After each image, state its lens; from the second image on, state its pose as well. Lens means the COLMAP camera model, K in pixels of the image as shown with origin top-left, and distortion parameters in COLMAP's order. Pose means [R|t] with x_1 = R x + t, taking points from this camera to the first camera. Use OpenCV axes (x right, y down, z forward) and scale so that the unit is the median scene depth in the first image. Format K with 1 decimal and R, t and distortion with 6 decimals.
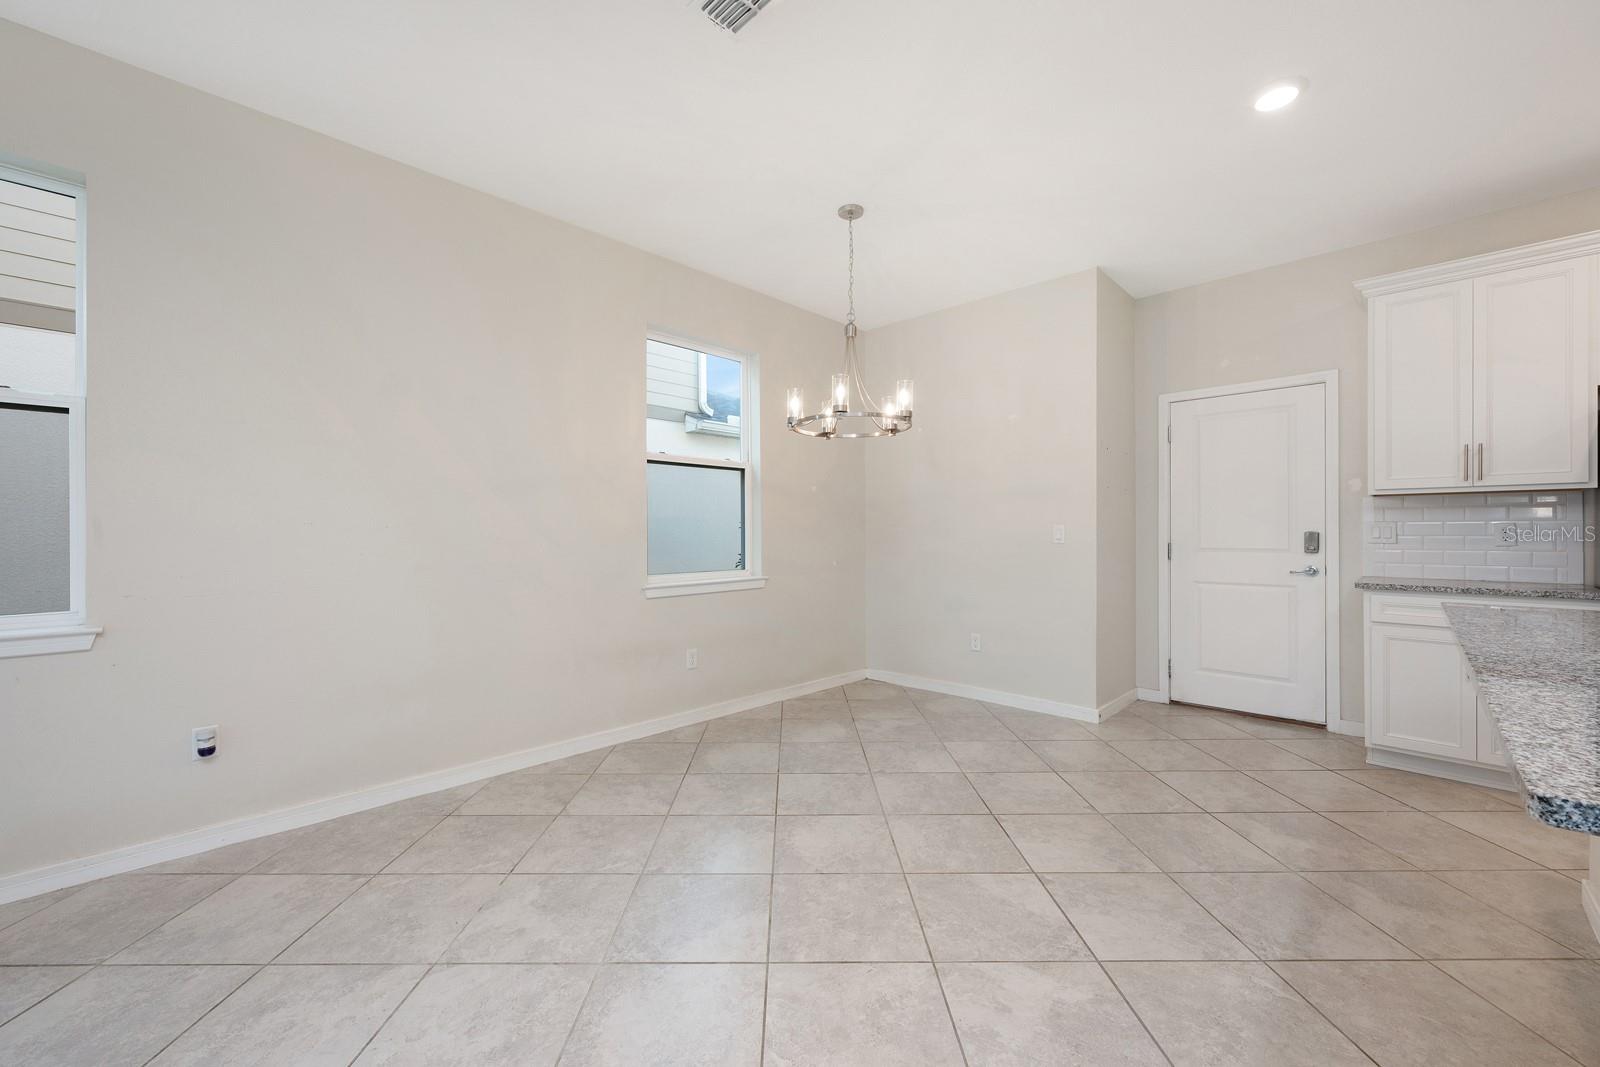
lens RADIAL K [[628.6, 0, 798.5], [0, 628.6, 531.0], [0, 0, 1]] dist [-0.000429, -0.000330]
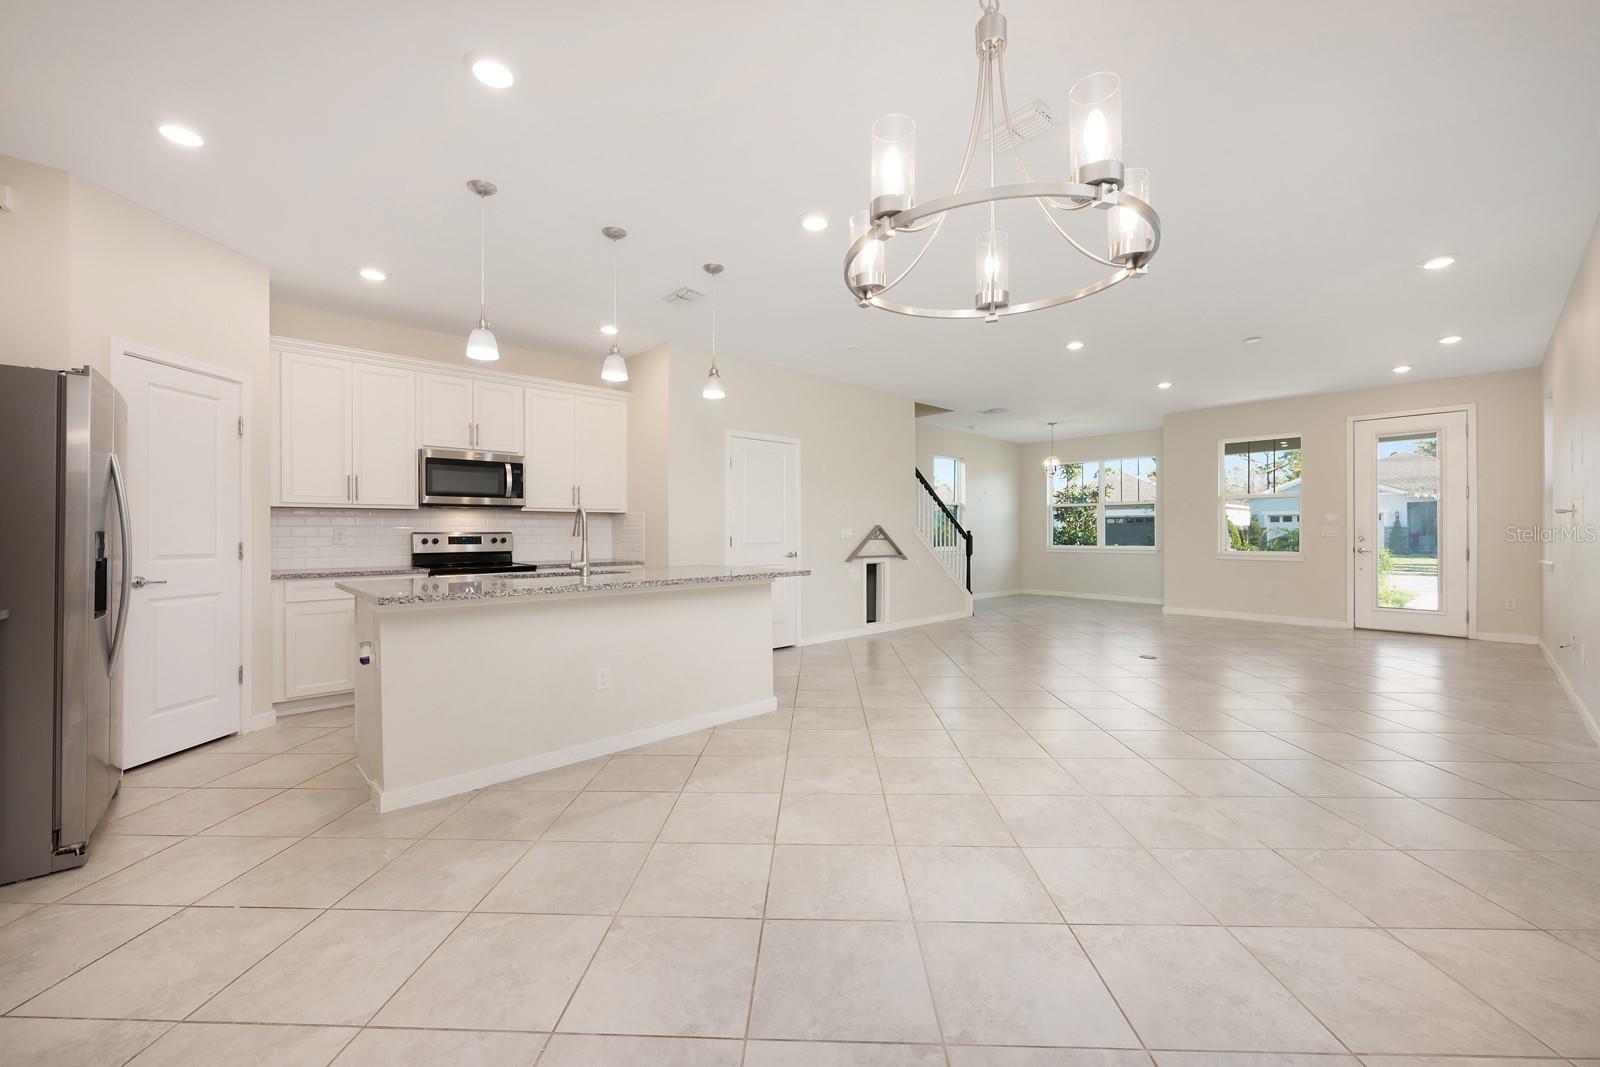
lens RADIAL K [[628.6, 0, 797.8], [0, 628.6, 531.7], [0, 0, 1]] dist [-0.000429, -0.000330]
pose [[-0.998922, 0.005802, 0.046053, 0.191312], [0.005758, 0.999983, -0.001087, 0.005295], [-0.046058, -0.000821, -0.998938, 1.410572]]
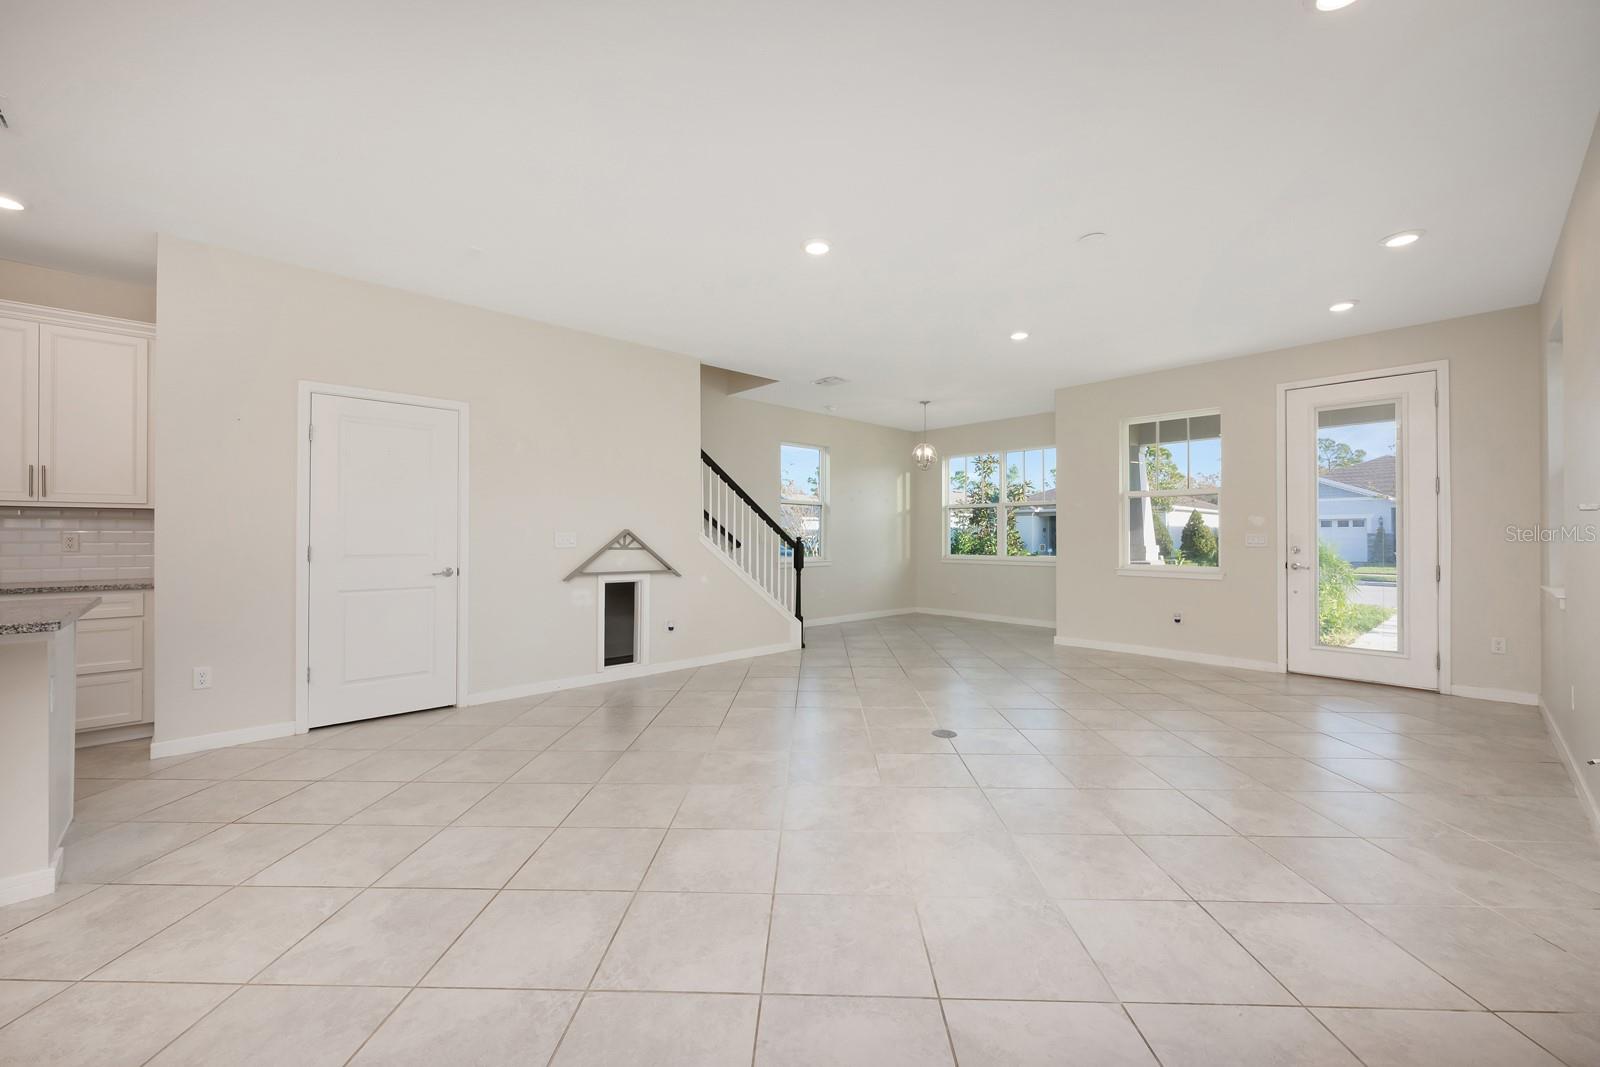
lens RADIAL K [[628.6, 0, 798.3], [0, 628.6, 531.6], [0, 0, 1]] dist [-0.000429, -0.000330]
pose [[-0.999236, 0.002885, 0.038977, -0.496666], [0.002550, 0.999959, -0.008656, 0.001709], [-0.039000, -0.008550, -0.999203, 0.752453]]
